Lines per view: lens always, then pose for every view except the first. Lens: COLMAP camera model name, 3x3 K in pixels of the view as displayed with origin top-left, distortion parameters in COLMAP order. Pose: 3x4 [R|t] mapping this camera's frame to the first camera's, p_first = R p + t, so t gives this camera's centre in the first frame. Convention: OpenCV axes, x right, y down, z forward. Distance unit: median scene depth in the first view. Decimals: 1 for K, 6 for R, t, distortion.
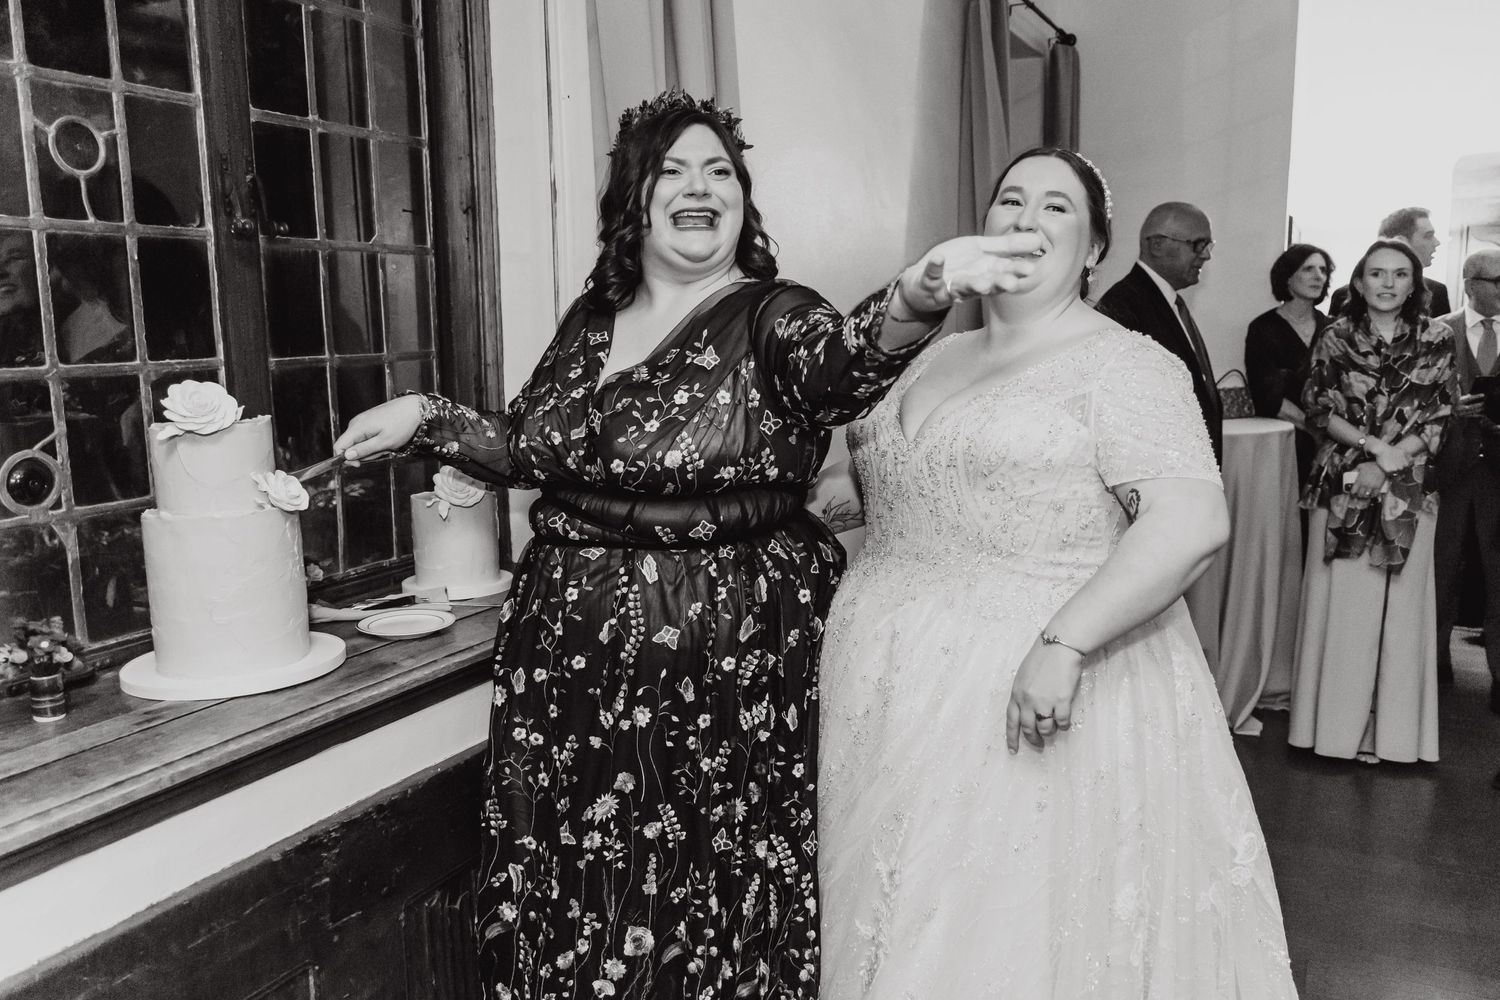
lens RADIAL K [[1198.0, 0, 738.7], [0, 1198.0, 495.5], [0, 0, 1]] dist [-0.000445, -0.010773]
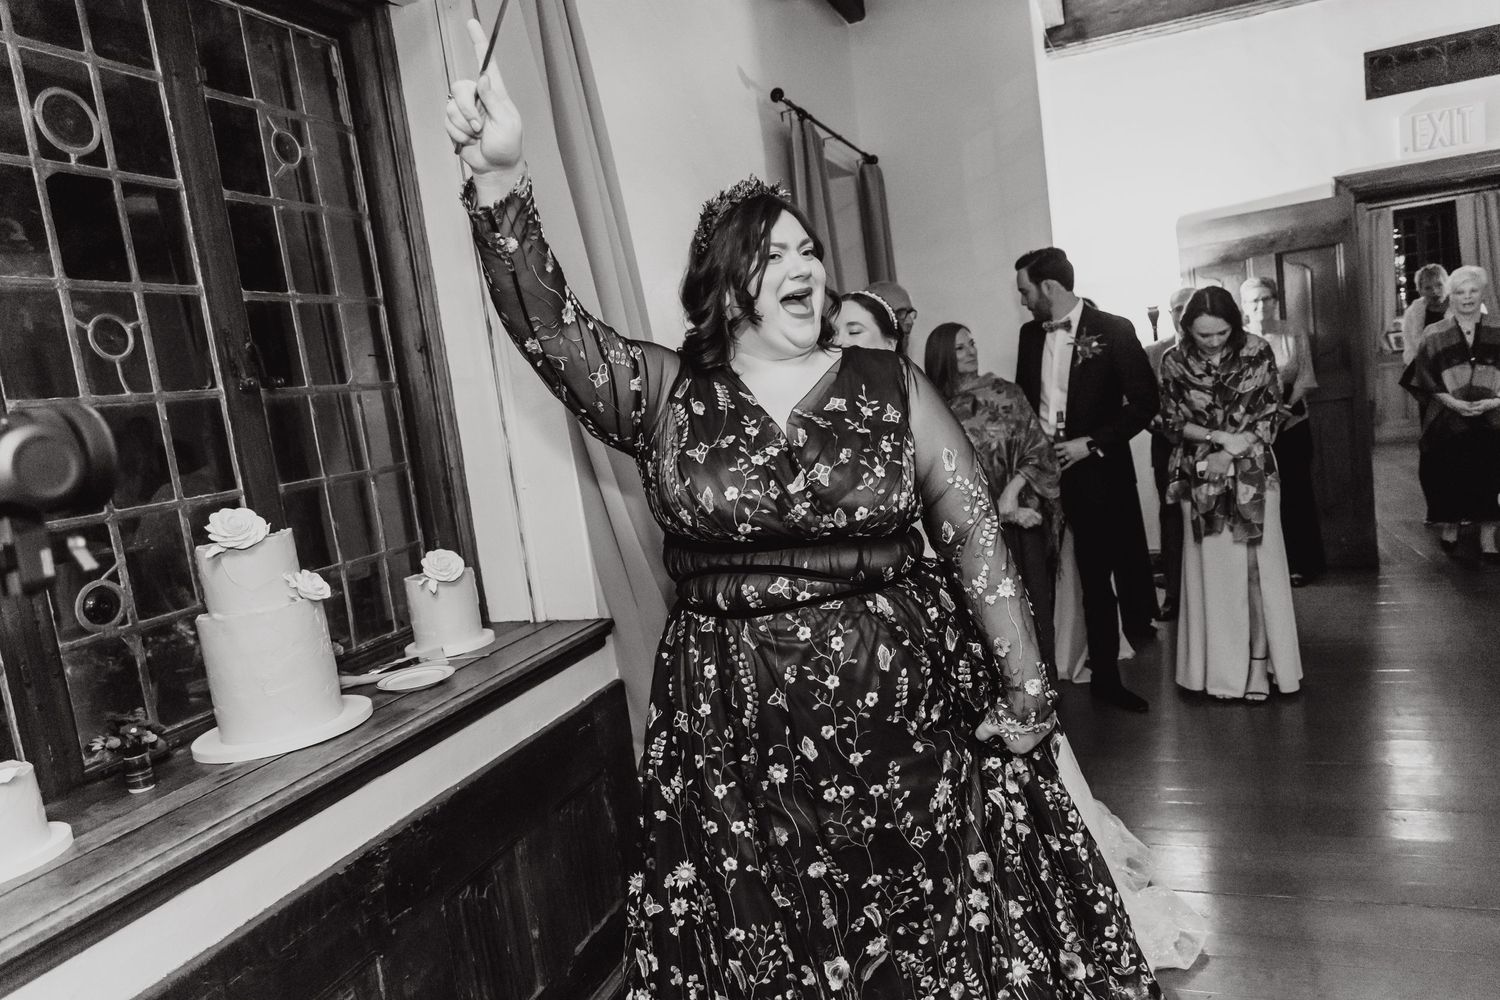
lens RADIAL K [[1036.8, 0, 747.1], [0, 1036.8, 492.9], [0, 0, 1]] dist [0.015544, -0.010558]
pose [[0.987199, -0.128377, 0.094645, -0.012783], [0.133487, 0.989800, -0.049775, 0.015798], [-0.087290, 0.061771, 0.994266, -0.142664]]
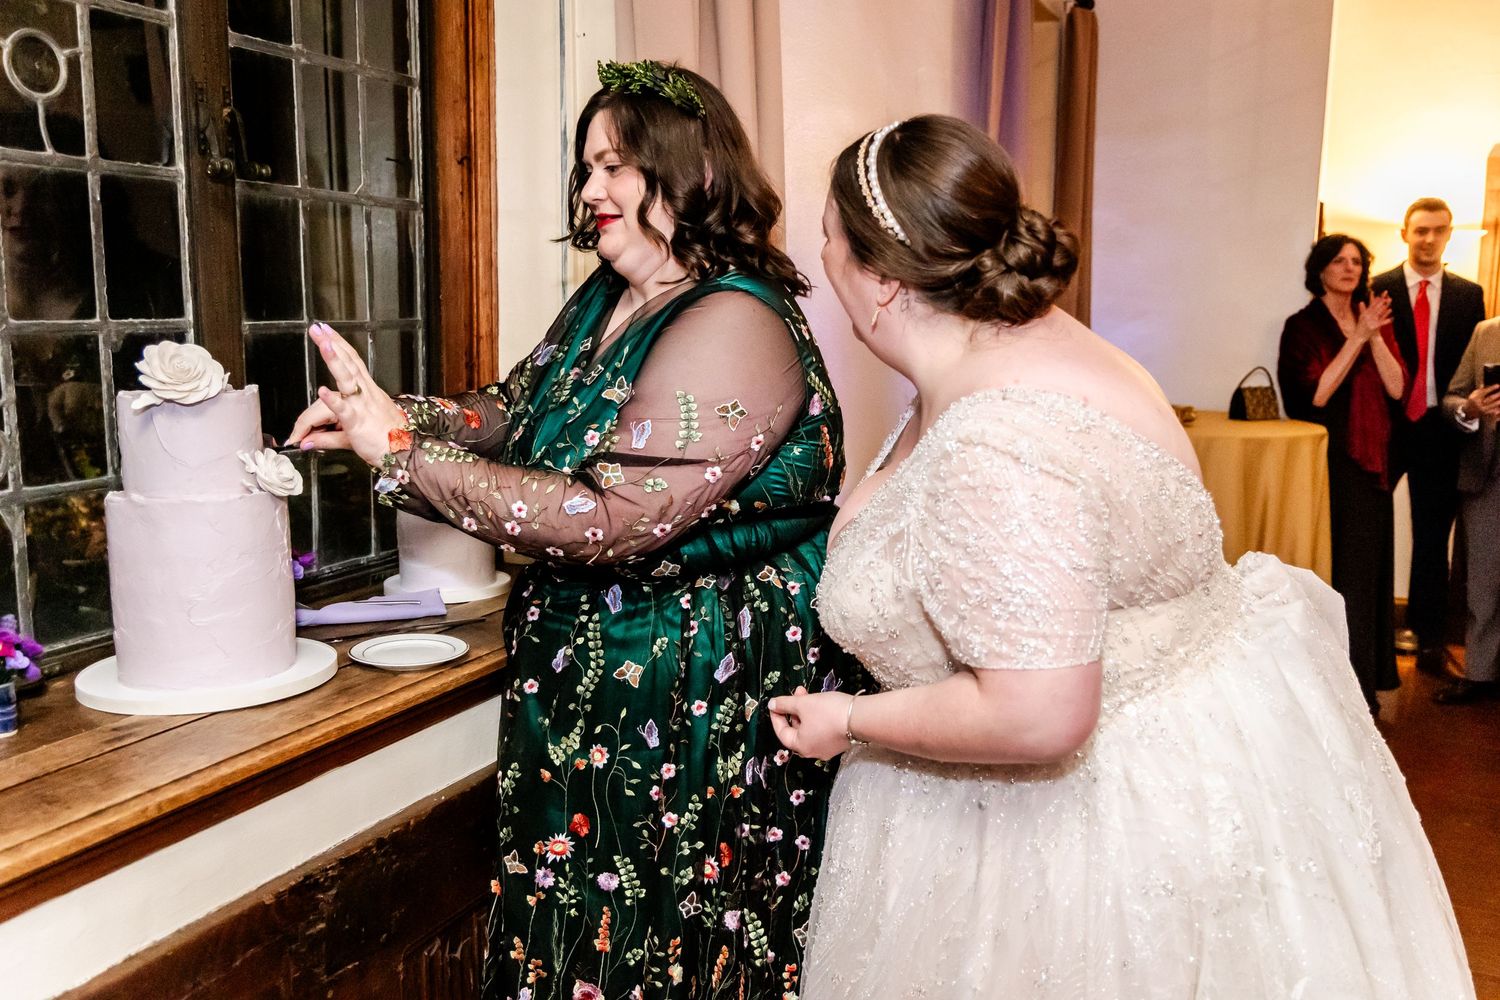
lens RADIAL K [[1311.7, 0, 731.1], [0, 1311.7, 490.5], [0, 0, 1]] dist [0.003992, -0.012214]
pose [[0.998236, 0.017358, 0.056784, -0.102821], [-0.016880, 0.999818, -0.008885, 0.011475], [-0.056928, 0.007911, 0.998347, 0.038480]]
